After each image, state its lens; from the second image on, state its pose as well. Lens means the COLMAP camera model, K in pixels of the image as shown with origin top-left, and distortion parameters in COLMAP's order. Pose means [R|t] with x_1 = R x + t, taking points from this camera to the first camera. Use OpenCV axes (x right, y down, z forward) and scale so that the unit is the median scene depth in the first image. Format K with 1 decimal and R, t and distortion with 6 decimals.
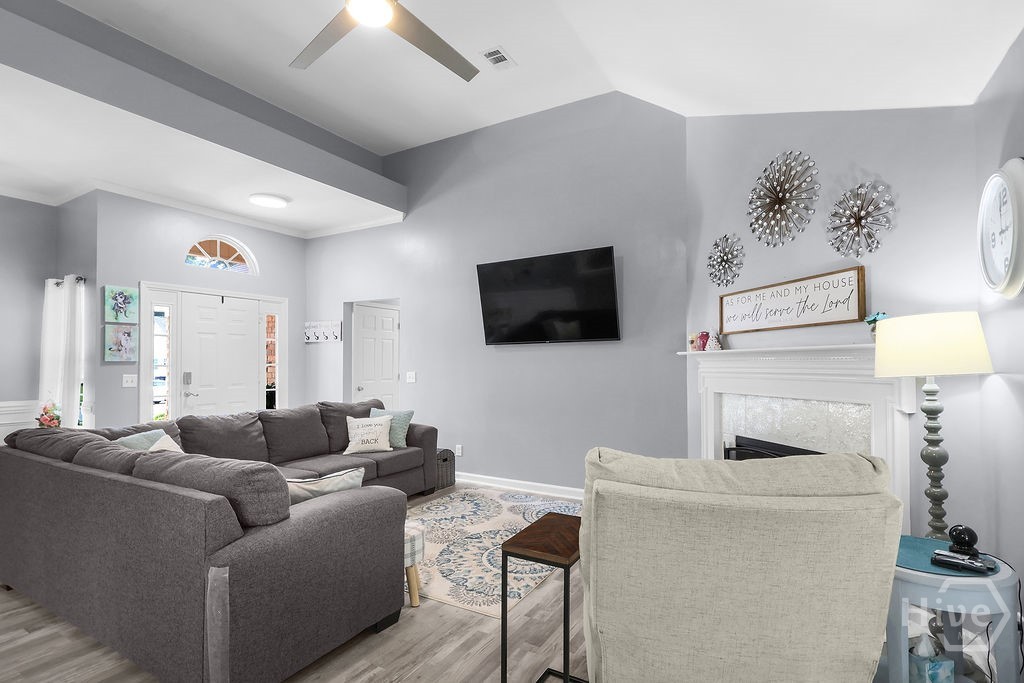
lens RADIAL K [[496.3, 0, 529.6], [0, 496.3, 356.5], [0, 0, 1]] dist [0.001554, 0.000122]
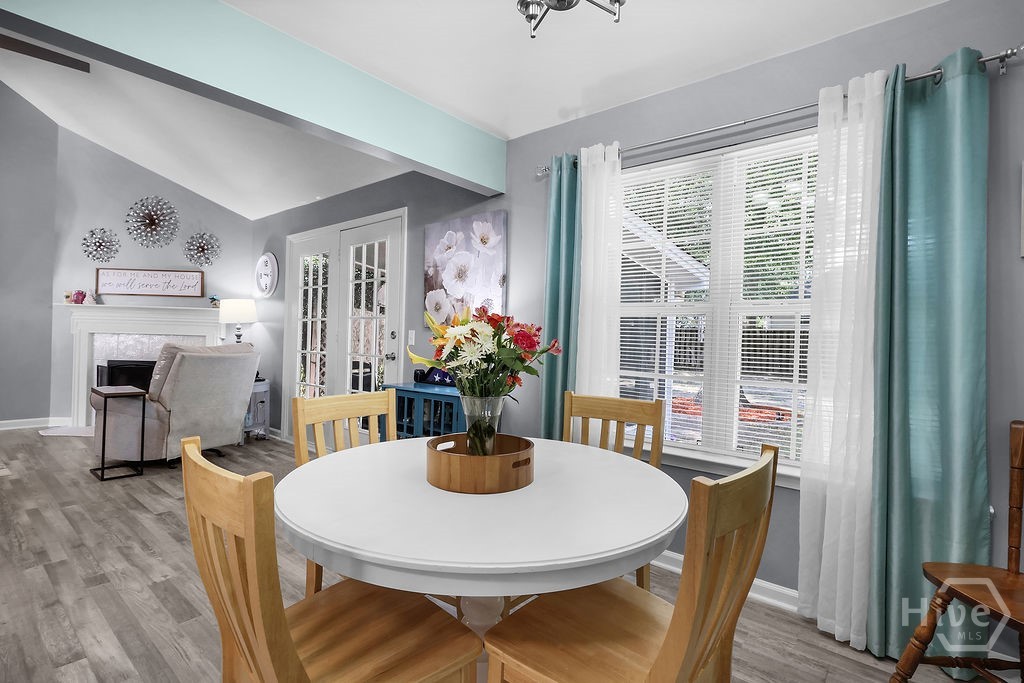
lens RADIAL K [[512.5, 0, 510.3], [0, 512.5, 327.1], [0, 0, 1]] dist [0.001785, 0.000311]
pose [[0.208731, 0.017763, 0.977812, -1.037854], [-0.044492, 0.998972, -0.008649, 0.015660], [-0.976960, -0.041699, 0.209307, -0.655944]]
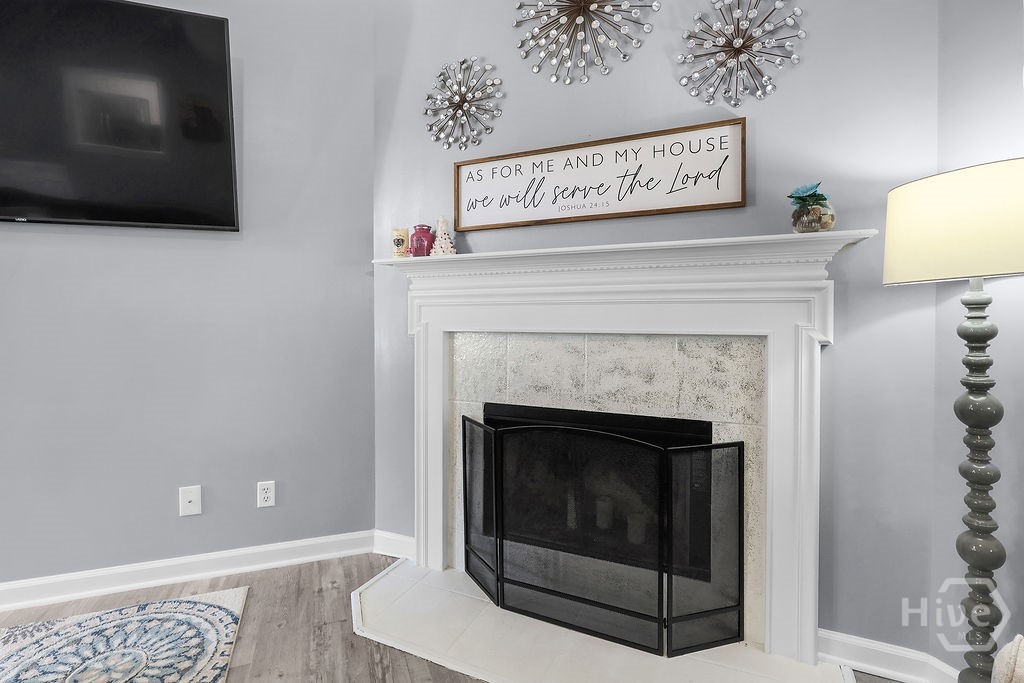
lens RADIAL K [[512.5, 0, 510.3], [0, 512.5, 327.1], [0, 0, 1]] dist [0.001785, 0.000311]
pose [[0.672951, -0.002290, 0.739684, -0.015134], [-0.020665, 0.999547, 0.021895, 0.064133], [-0.739398, -0.030020, 0.672599, 0.661554]]
